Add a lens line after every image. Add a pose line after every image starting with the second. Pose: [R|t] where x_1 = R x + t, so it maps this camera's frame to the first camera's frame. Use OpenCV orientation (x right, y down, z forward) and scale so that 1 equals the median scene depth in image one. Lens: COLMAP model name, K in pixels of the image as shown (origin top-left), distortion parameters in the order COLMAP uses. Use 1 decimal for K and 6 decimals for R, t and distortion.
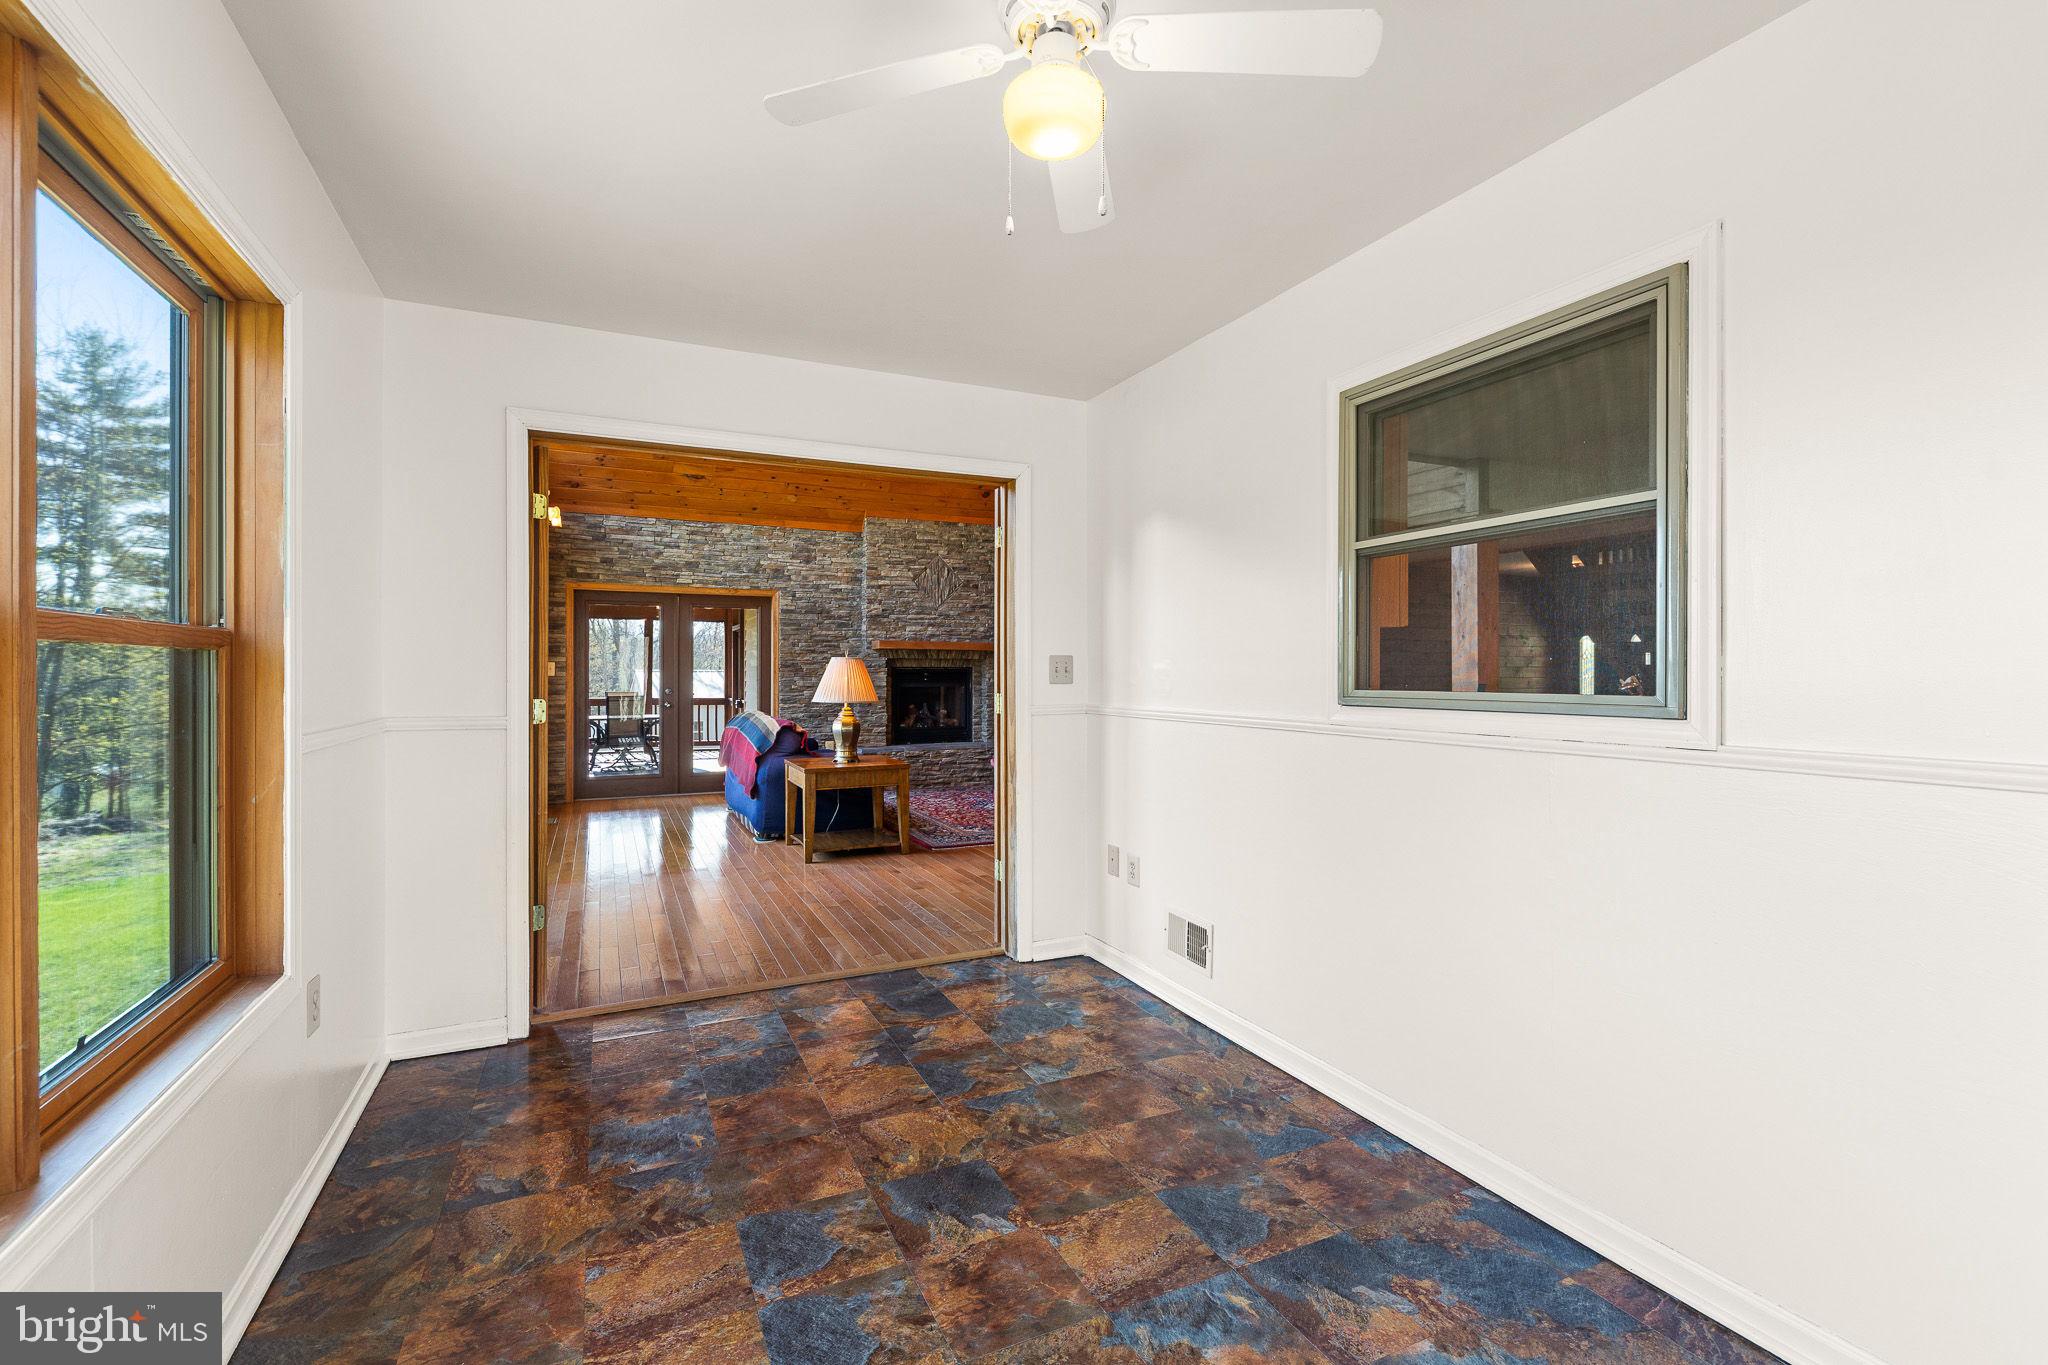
lens RADIAL K [[853.7, 0, 1028.7], [0, 853.7, 678.7], [0, 0, 1]] dist [0.002174, 0.000055]
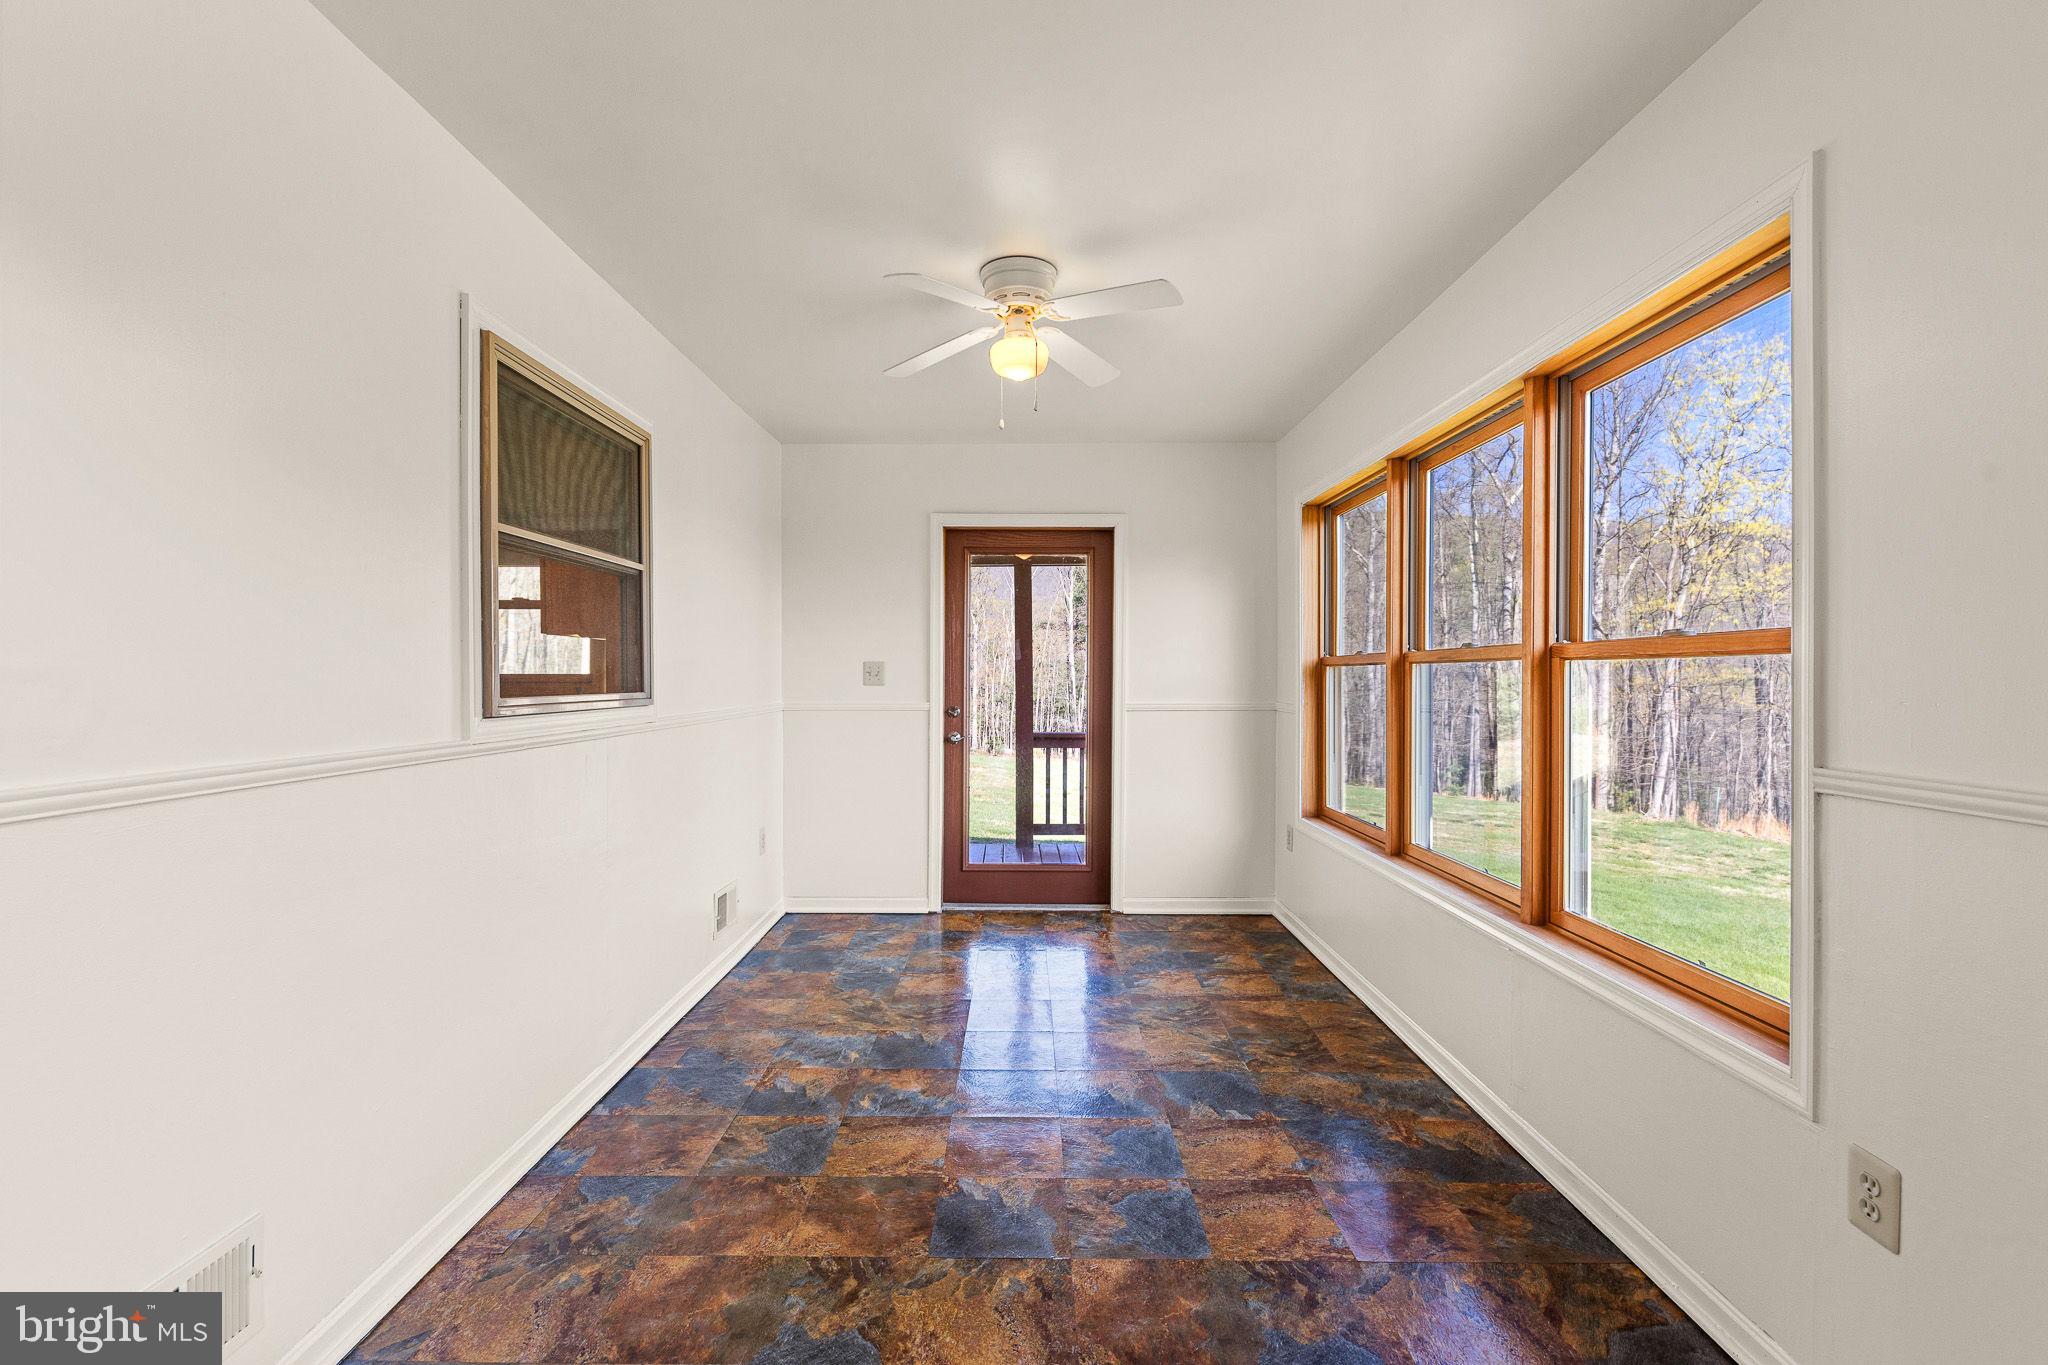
lens RADIAL K [[853.7, 0, 1026.6], [0, 853.7, 678.9], [0, 0, 1]] dist [0.002174, 0.000055]
pose [[-0.894377, -0.002503, 0.447307, -0.564849], [0.001792, 0.999956, 0.009178, -0.011121], [-0.447310, 0.009010, -0.894334, 1.882542]]
